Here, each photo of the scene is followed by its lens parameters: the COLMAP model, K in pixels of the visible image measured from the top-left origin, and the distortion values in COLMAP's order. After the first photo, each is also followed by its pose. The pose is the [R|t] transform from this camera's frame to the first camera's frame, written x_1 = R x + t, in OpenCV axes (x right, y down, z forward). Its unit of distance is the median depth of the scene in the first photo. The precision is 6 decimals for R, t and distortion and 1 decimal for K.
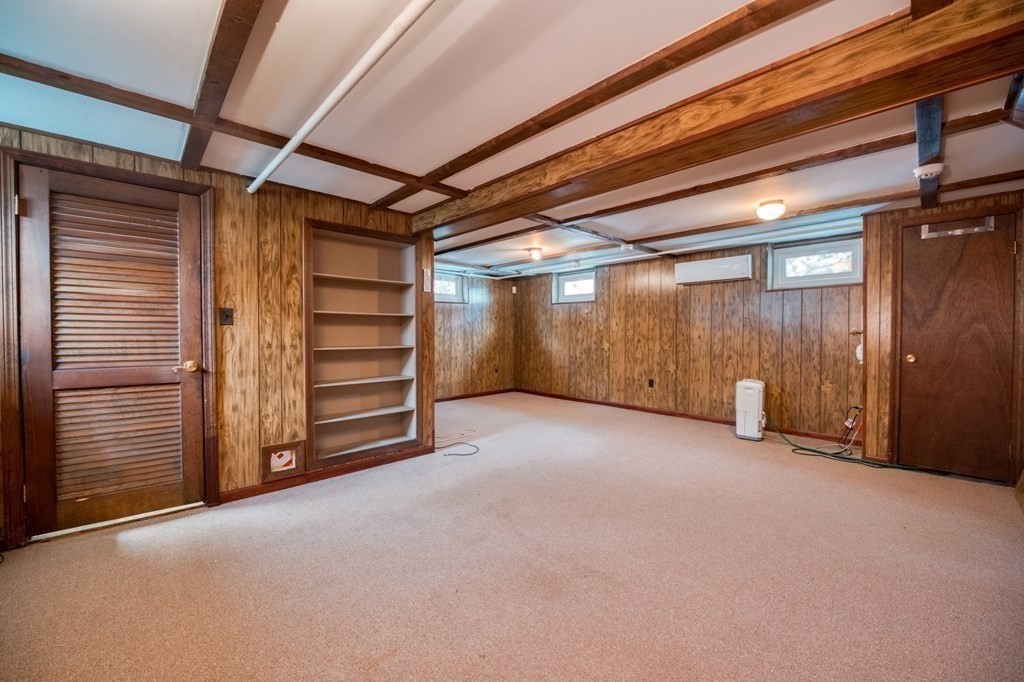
lens RADIAL K [[401.5, 0, 507.8], [0, 401.5, 343.3], [0, 0, 1]] dist [-0.010045, -0.000268]
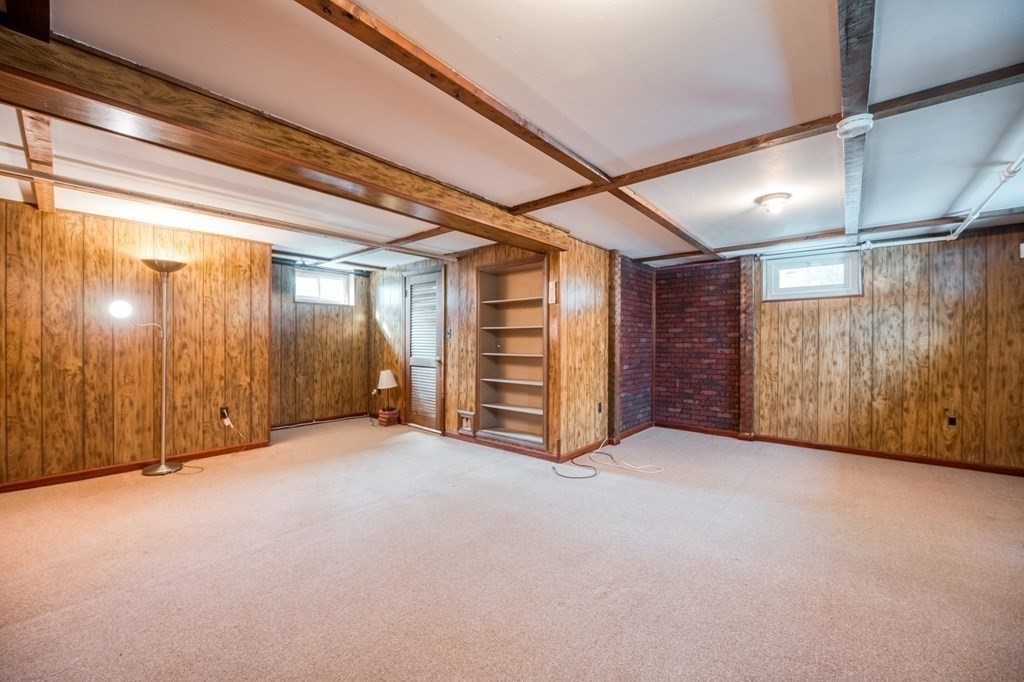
lens RADIAL K [[401.5, 0, 507.8], [0, 401.5, 343.3], [0, 0, 1]] dist [-0.010045, -0.000268]
pose [[0.100533, 0.002202, -0.994931, 0.804987], [-0.031820, 0.999493, -0.001003, -0.020879], [0.994425, 0.031760, 0.100552, 0.776778]]
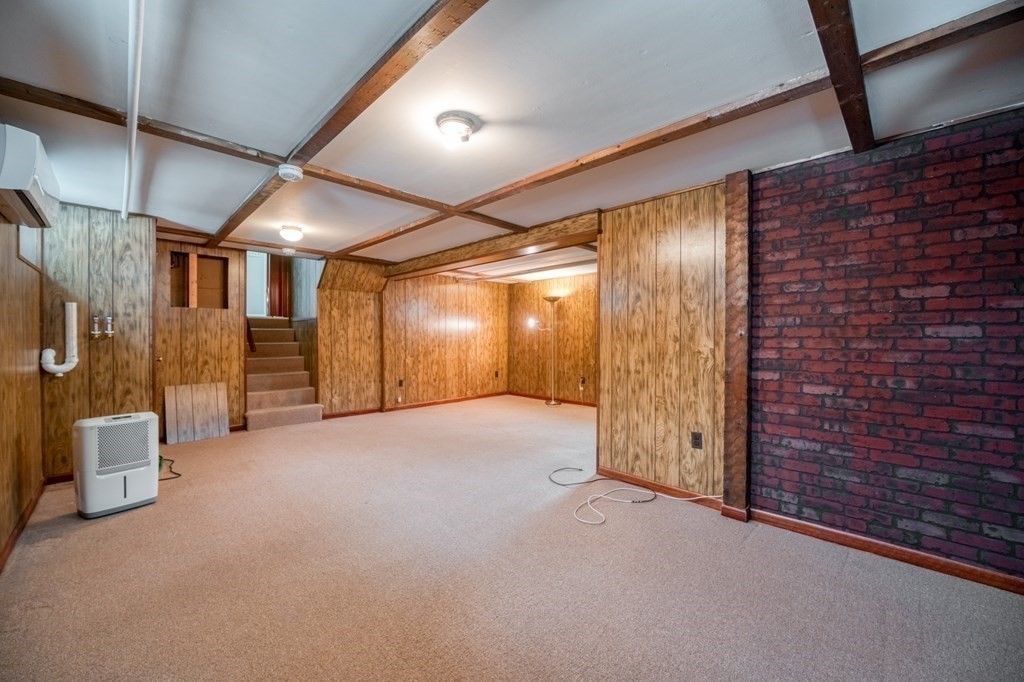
lens RADIAL K [[401.5, 0, 507.8], [0, 401.5, 343.3], [0, 0, 1]] dist [-0.010045, -0.000268]
pose [[-0.999863, 0.003483, -0.016153, 0.032083], [0.002773, 0.999037, 0.043789, -0.055829], [0.016290, 0.043739, -0.998910, 1.894263]]
